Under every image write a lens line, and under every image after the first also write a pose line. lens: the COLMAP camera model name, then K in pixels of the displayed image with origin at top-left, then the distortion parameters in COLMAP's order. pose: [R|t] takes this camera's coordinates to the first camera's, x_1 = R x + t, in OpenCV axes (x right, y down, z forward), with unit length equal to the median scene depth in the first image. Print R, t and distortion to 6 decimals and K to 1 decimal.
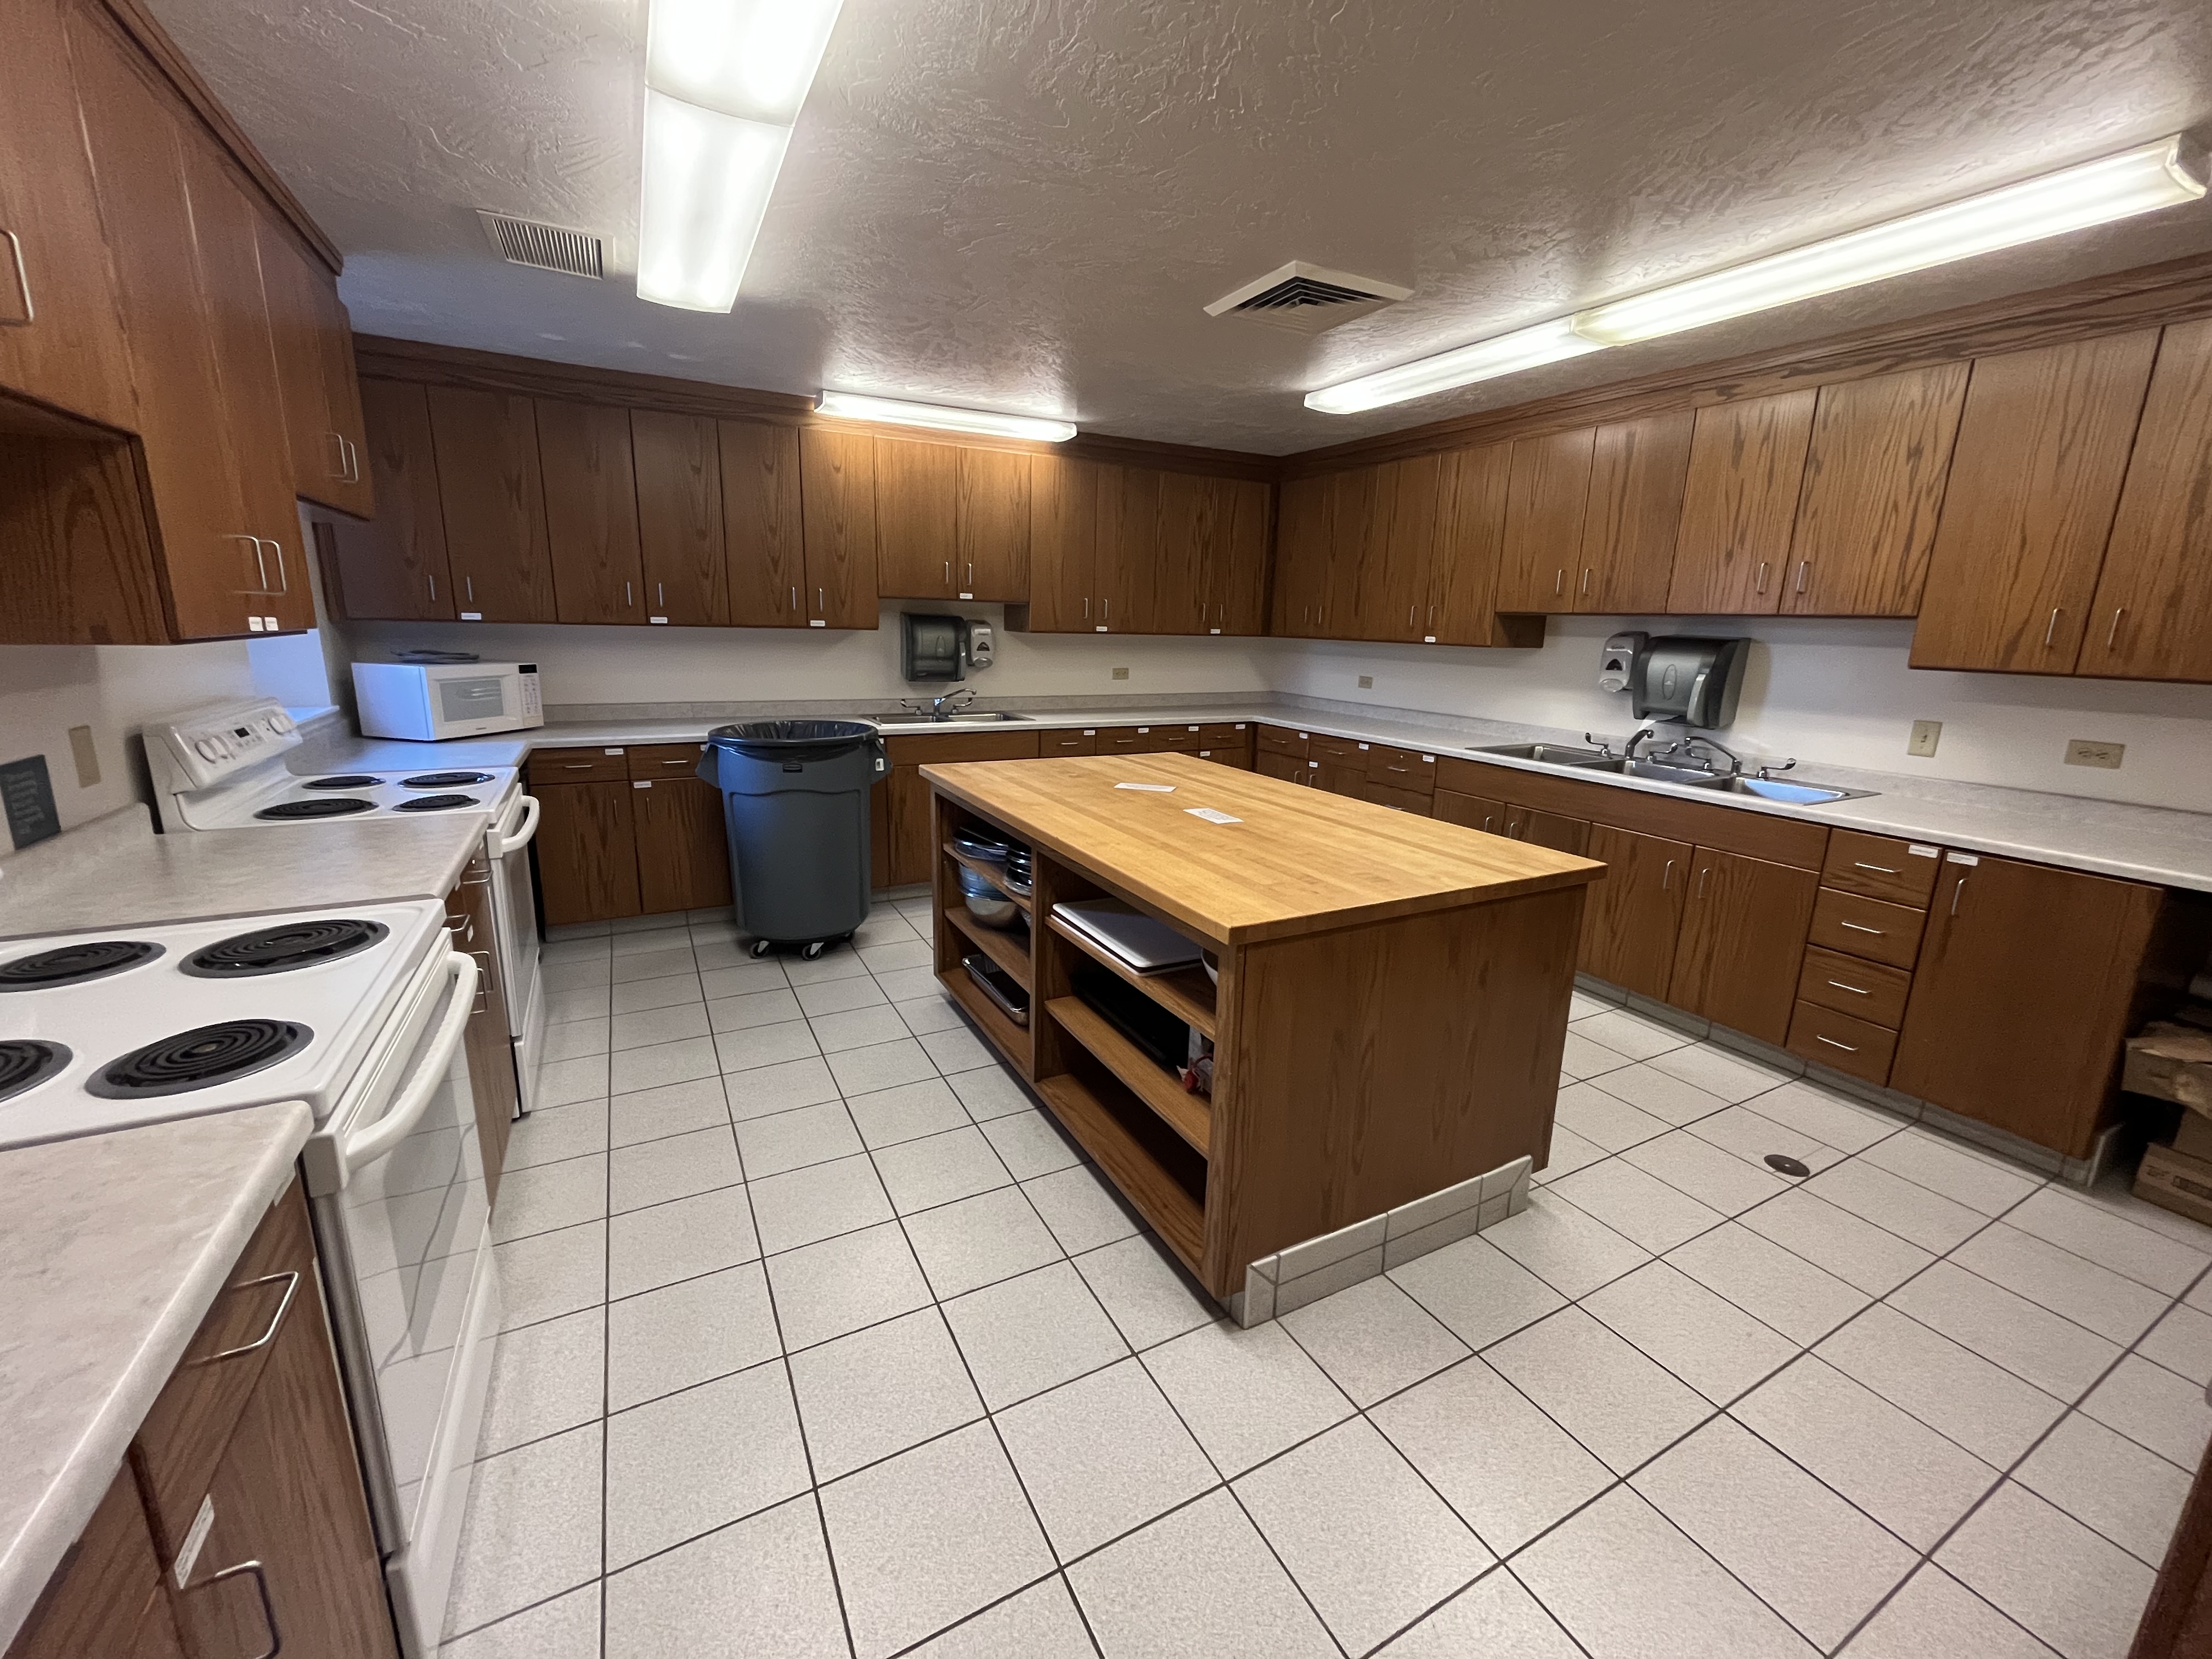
lens RADIAL K [[891.1, 0, 1110.6], [0, 891.1, 827.7], [0, 0, 1]] dist [-0.006527, -0.000459]
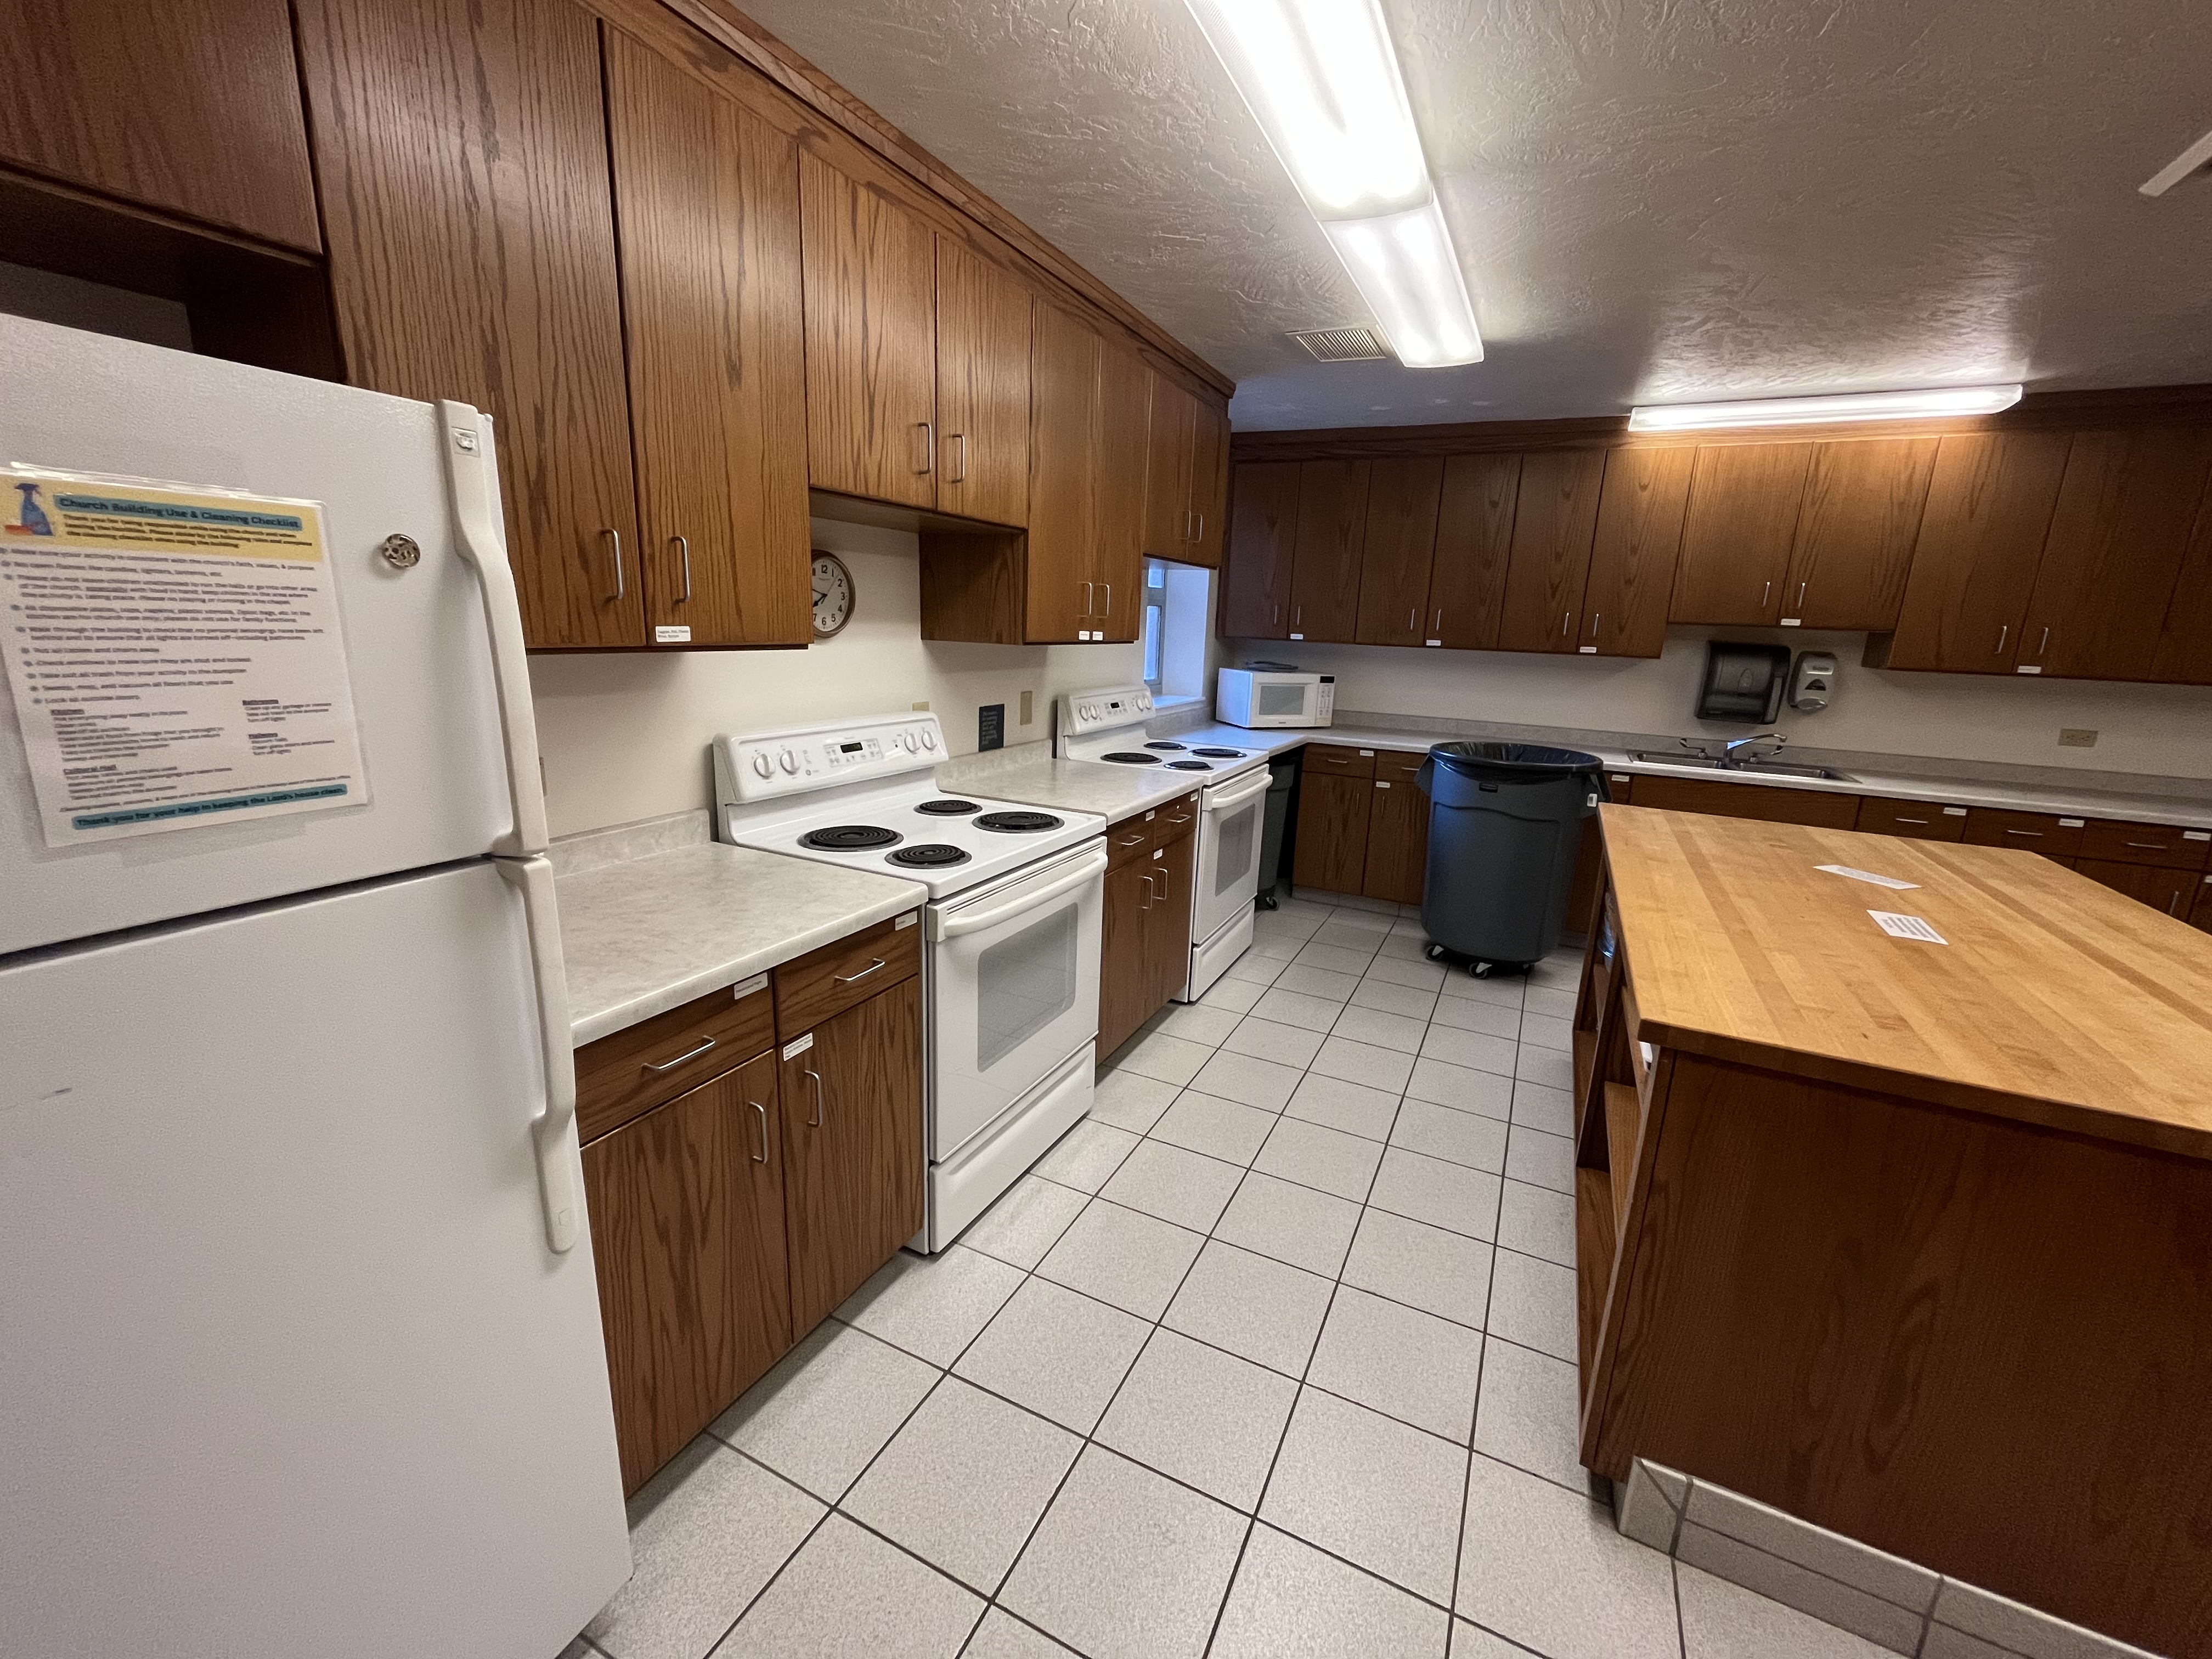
lens RADIAL K [[891.1, 0, 1110.2], [0, 891.1, 828.3], [0, 0, 1]] dist [-0.006527, -0.000459]
pose [[0.573488, 0.184404, -0.798190, 0.207892], [-0.207809, 0.975213, 0.075994, -0.008147], [0.792418, 0.122289, 0.597594, 0.045484]]
